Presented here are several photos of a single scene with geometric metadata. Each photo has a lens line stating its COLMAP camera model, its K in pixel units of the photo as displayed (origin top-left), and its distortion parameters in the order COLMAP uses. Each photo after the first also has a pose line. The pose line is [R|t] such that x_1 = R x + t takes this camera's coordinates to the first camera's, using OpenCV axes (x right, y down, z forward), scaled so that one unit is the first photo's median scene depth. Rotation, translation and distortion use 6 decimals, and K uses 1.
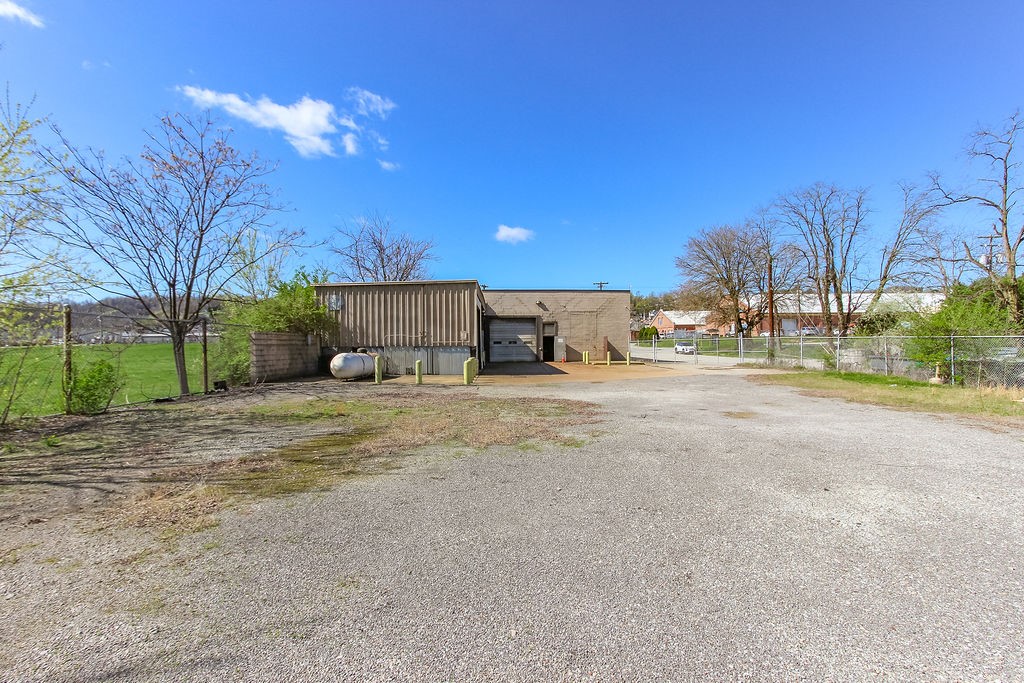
lens RADIAL K [[469.6, 0, 511.0], [0, 469.6, 345.4], [0, 0, 1]] dist [0.000835, 0.002592]
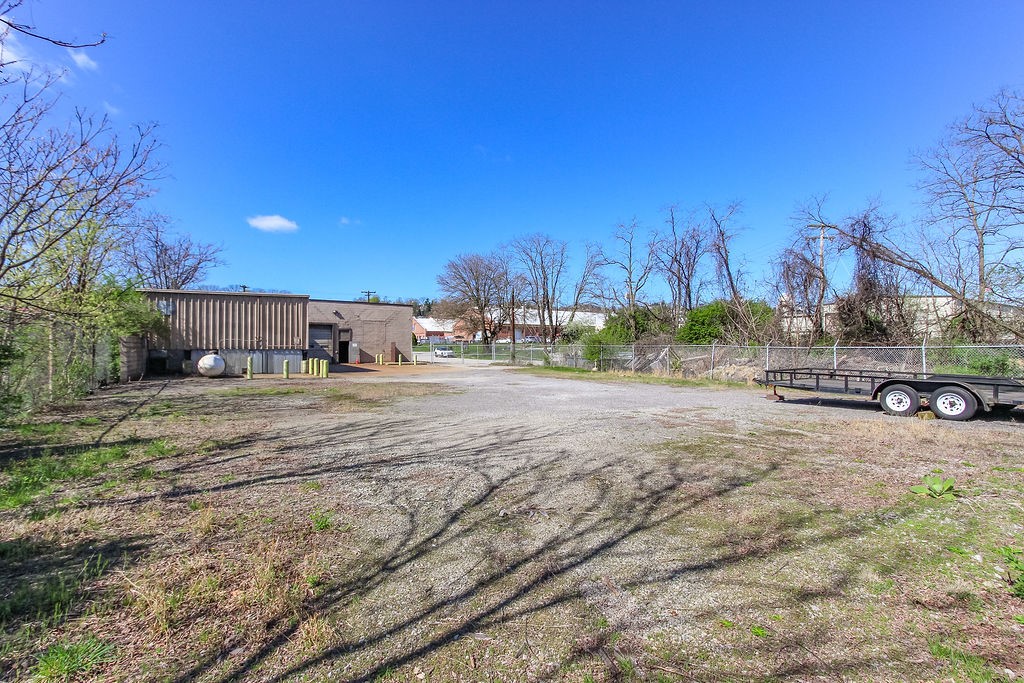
lens RADIAL K [[469.6, 0, 508.1], [0, 469.6, 341.0], [0, 0, 1]] dist [0.000835, 0.002592]
pose [[0.866660, 0.014038, 0.498702, -0.144937], [-0.004772, 0.999792, -0.019848, 0.000930], [-0.498877, 0.014822, 0.866546, -0.197222]]
